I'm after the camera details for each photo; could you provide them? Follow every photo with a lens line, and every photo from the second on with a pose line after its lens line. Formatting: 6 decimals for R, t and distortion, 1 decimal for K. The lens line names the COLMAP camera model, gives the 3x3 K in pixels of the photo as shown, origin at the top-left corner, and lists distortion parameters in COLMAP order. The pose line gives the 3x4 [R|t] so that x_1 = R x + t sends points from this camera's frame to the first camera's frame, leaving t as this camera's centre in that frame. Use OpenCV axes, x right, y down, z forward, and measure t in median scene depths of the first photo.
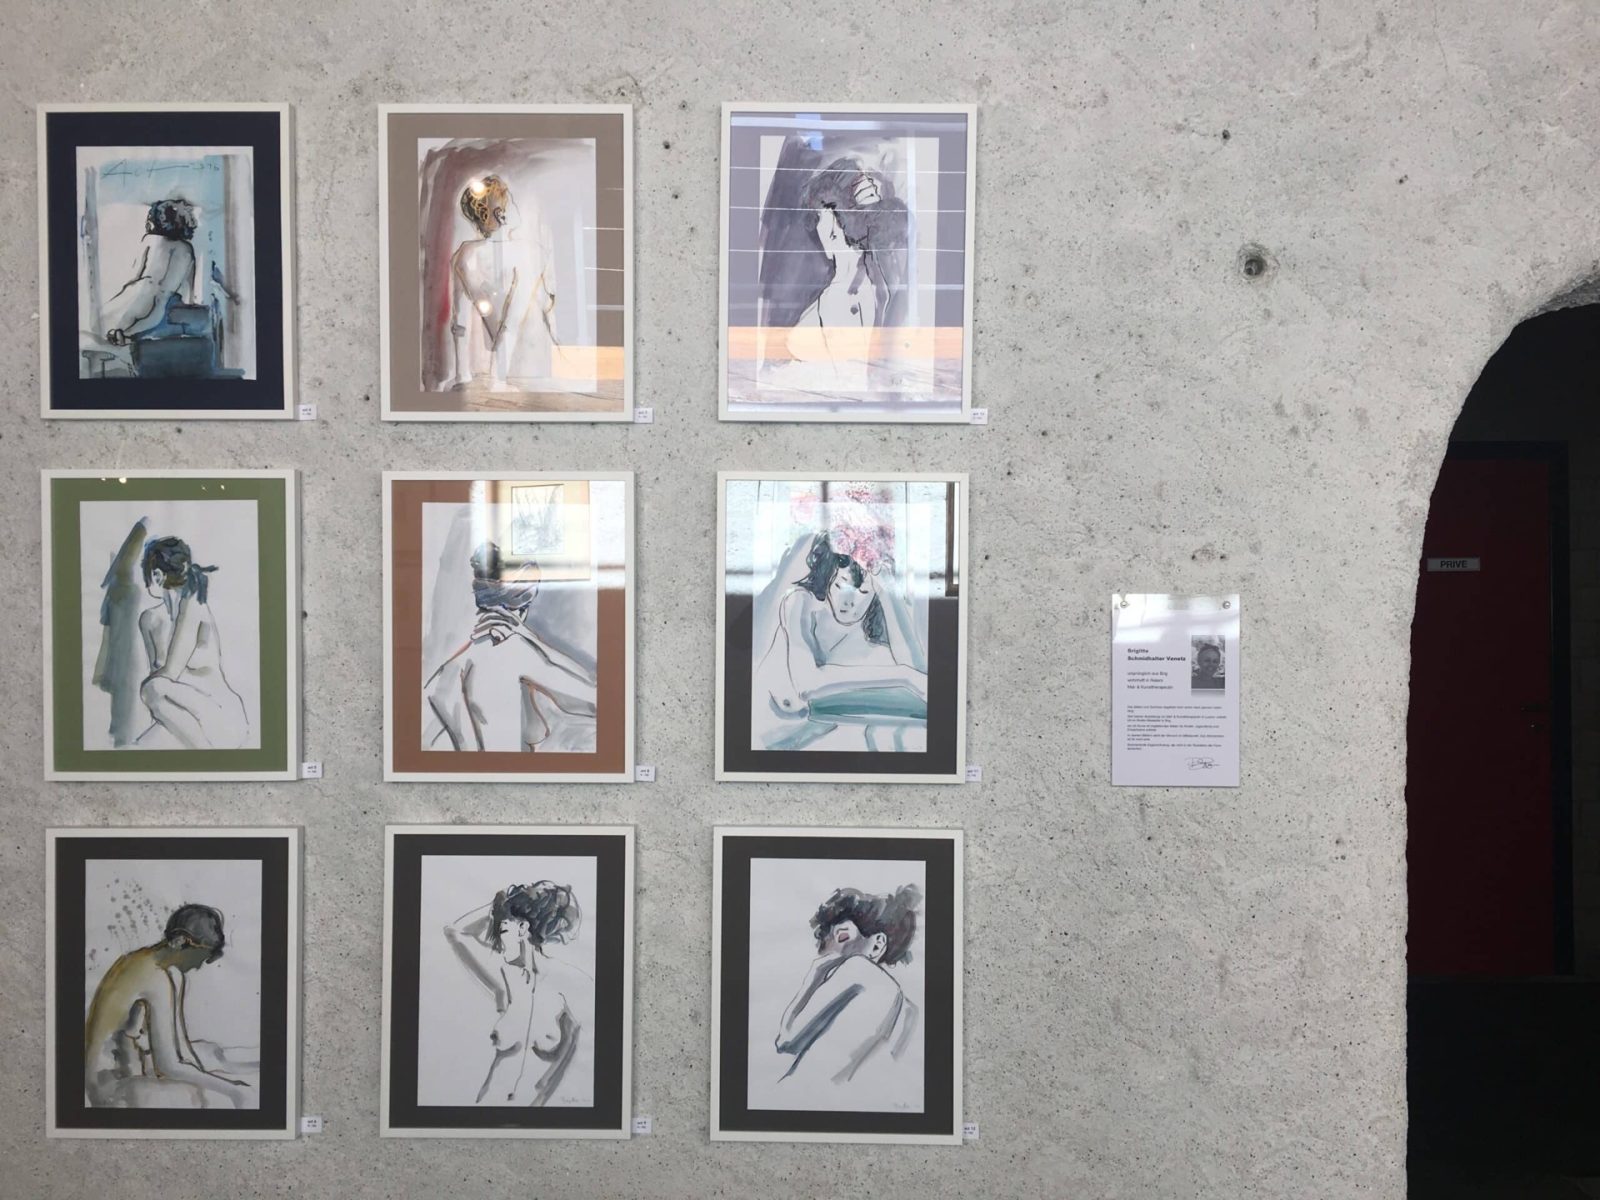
lens RADIAL K [[1363.8, 0, 807.3], [0, 1363.8, 581.6], [0, 0, 1]] dist [0.076321, -0.094609]
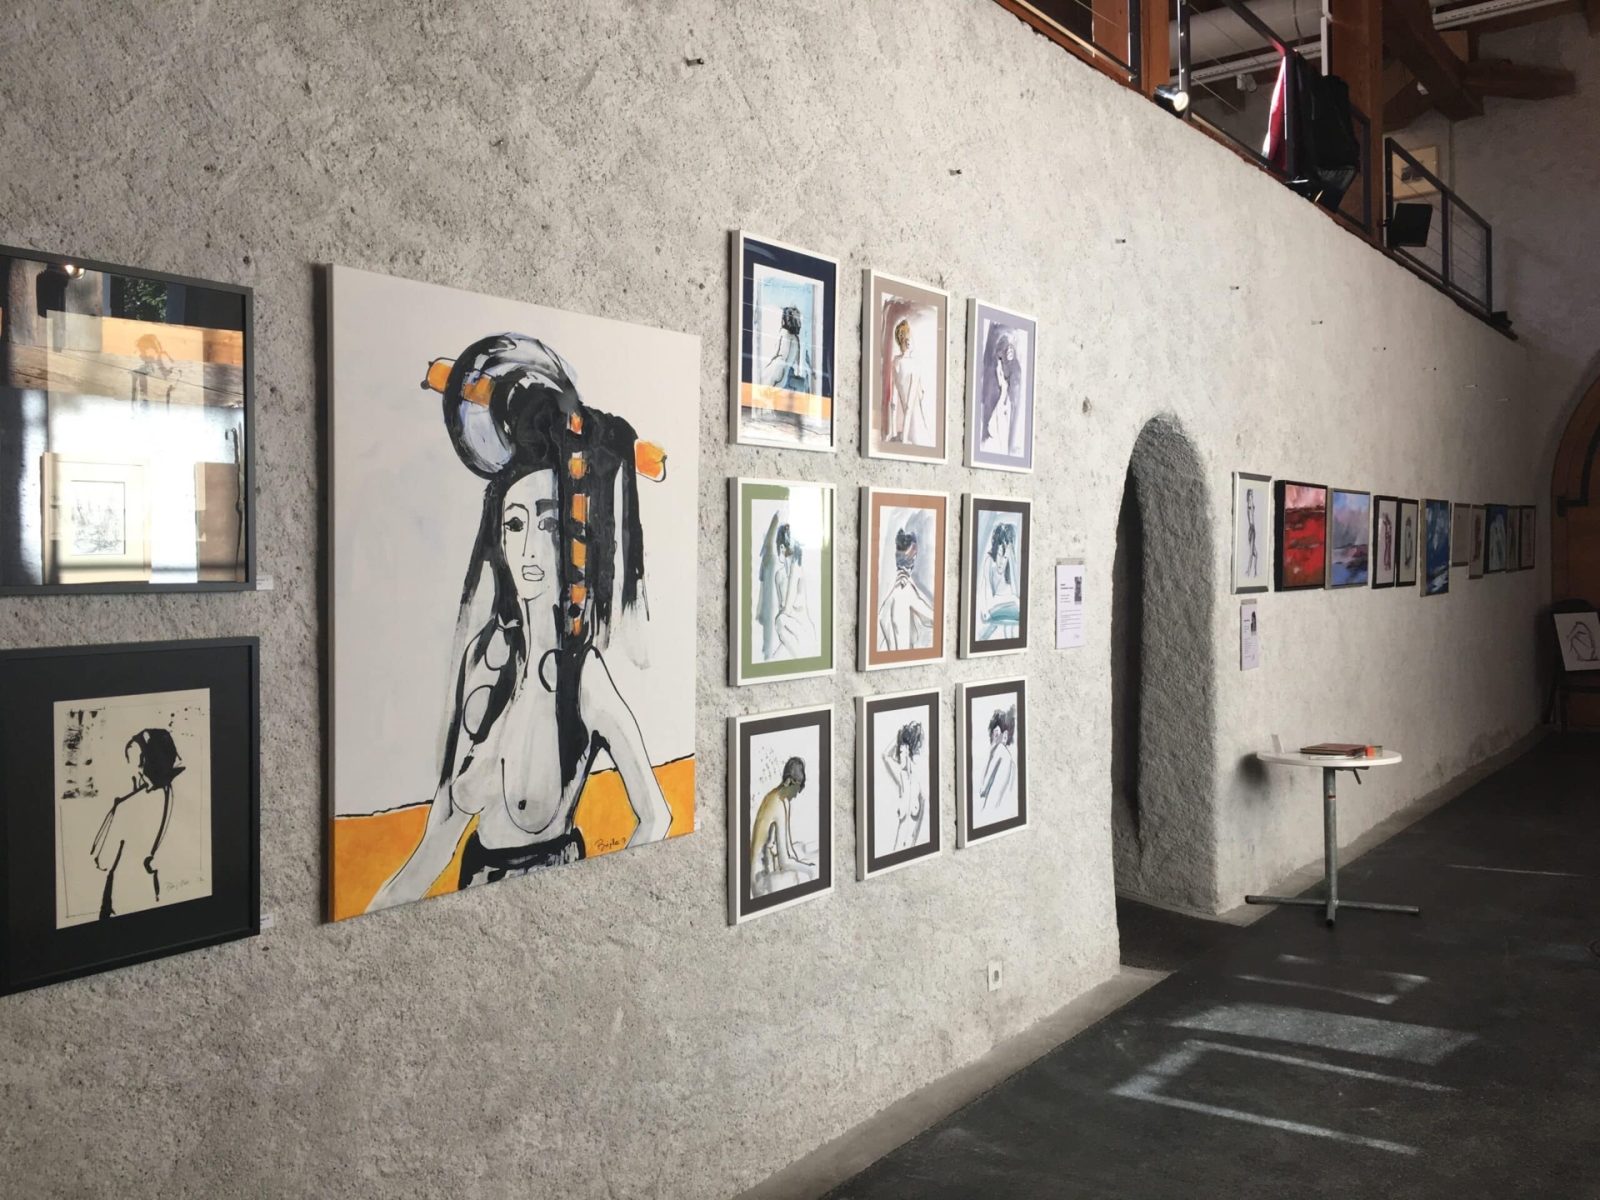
lens RADIAL K [[1363.8, 0, 794.6], [0, 1363.8, 596.3], [0, 0, 1]] dist [0.076321, -0.094609]
pose [[0.596083, -0.026253, 0.802493, -1.696683], [0.007905, 0.999609, 0.026829, 0.008416], [-0.802884, -0.009649, 0.596058, 0.072778]]
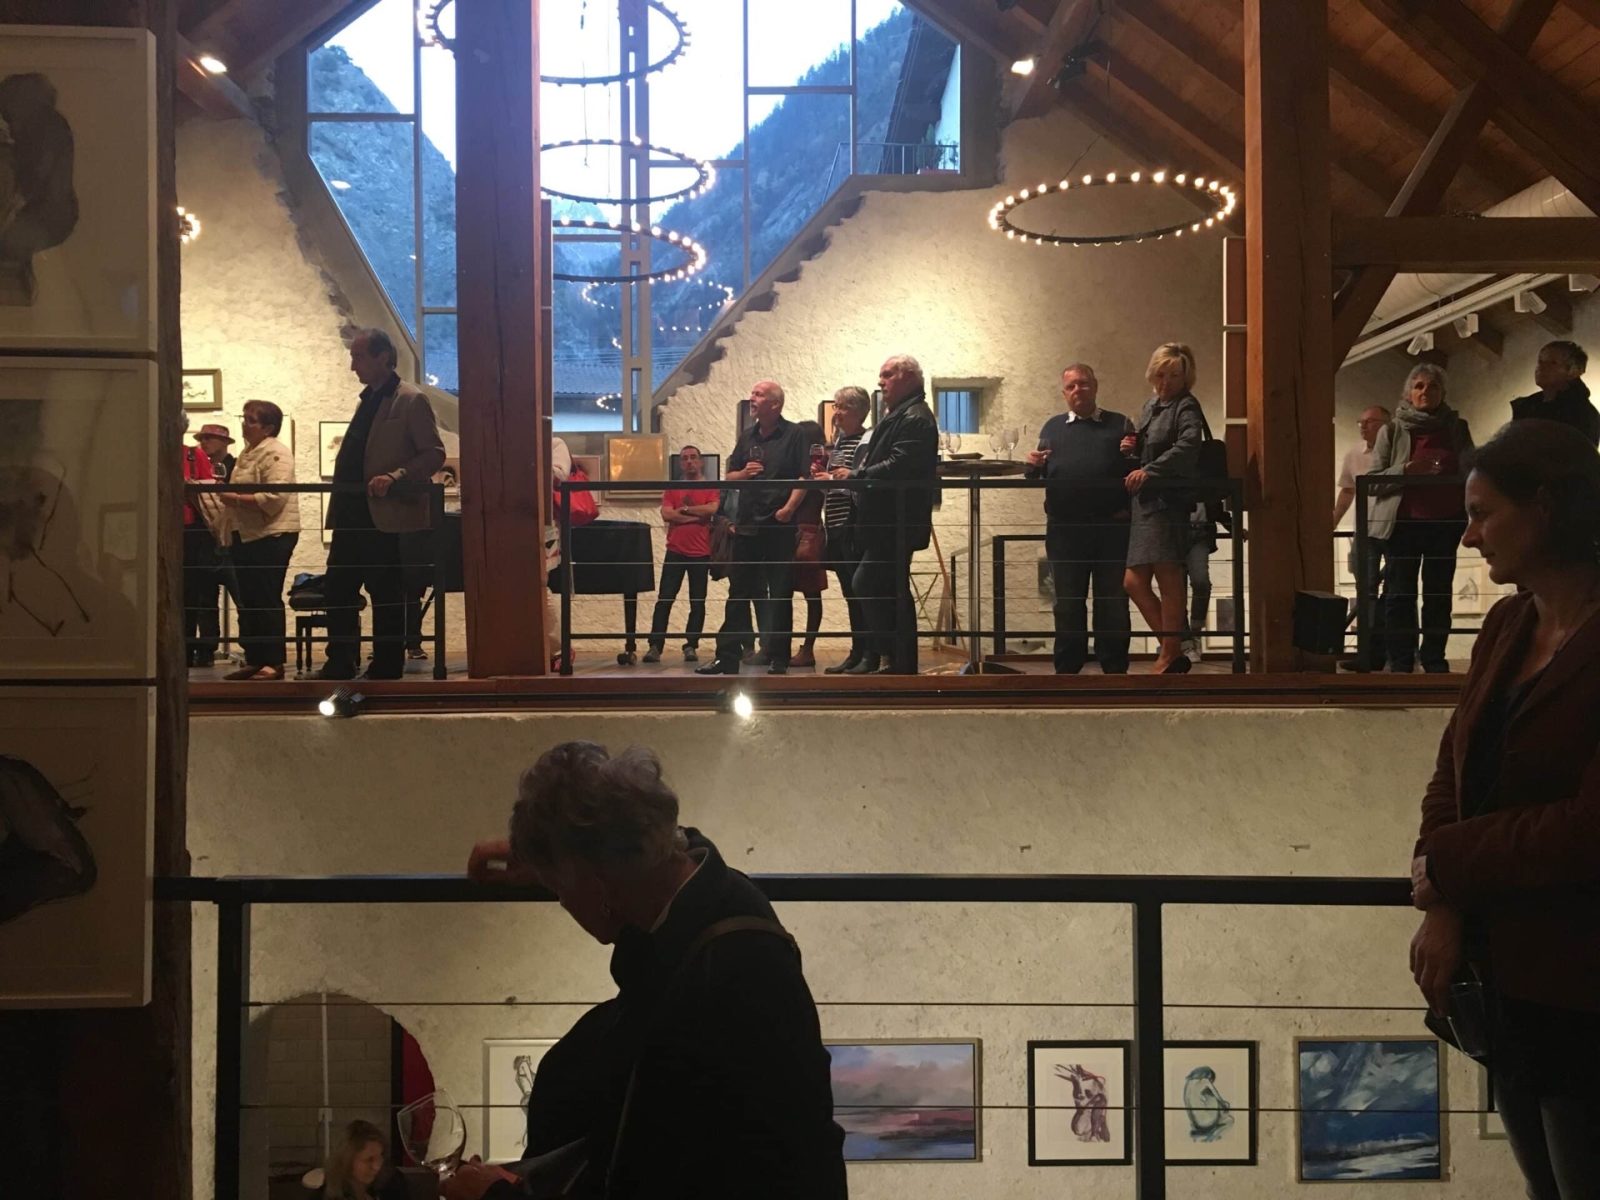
lens RADIAL K [[1363.8, 0, 802.9], [0, 1363.8, 596.8], [0, 0, 1]] dist [0.076321, -0.094609]
pose [[0.999704, -0.000624, 0.024337, 1.500690], [0.000452, 0.999975, 0.007086, -1.014594], [-0.024341, -0.007073, 0.999679, -1.648315]]
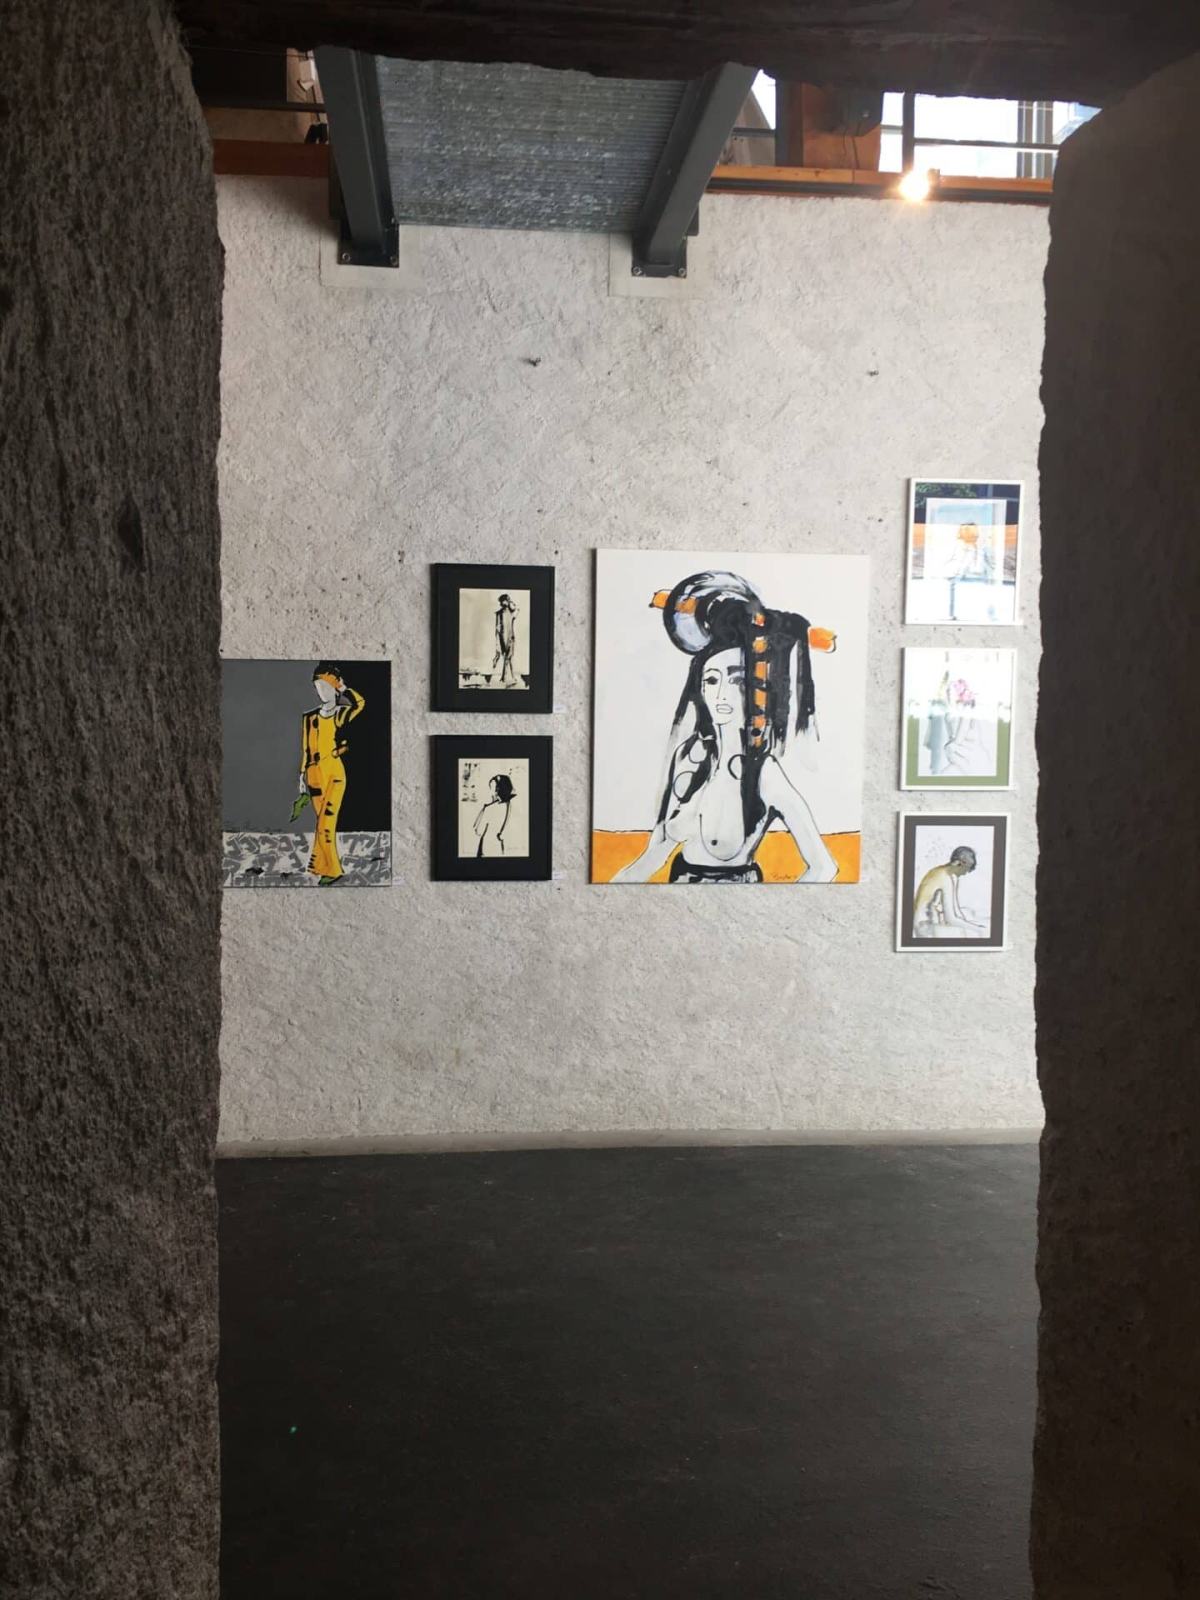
lens RADIAL K [[1363.8, 0, 592.3], [0, 1363.8, 805.1], [0, 0, 1]] dist [0.076321, -0.094609]
pose [[0.992352, 0.002098, 0.123425, -1.308591], [-0.009580, 0.998149, 0.060050, 0.042752], [-0.123071, -0.060773, 0.990535, -1.096617]]
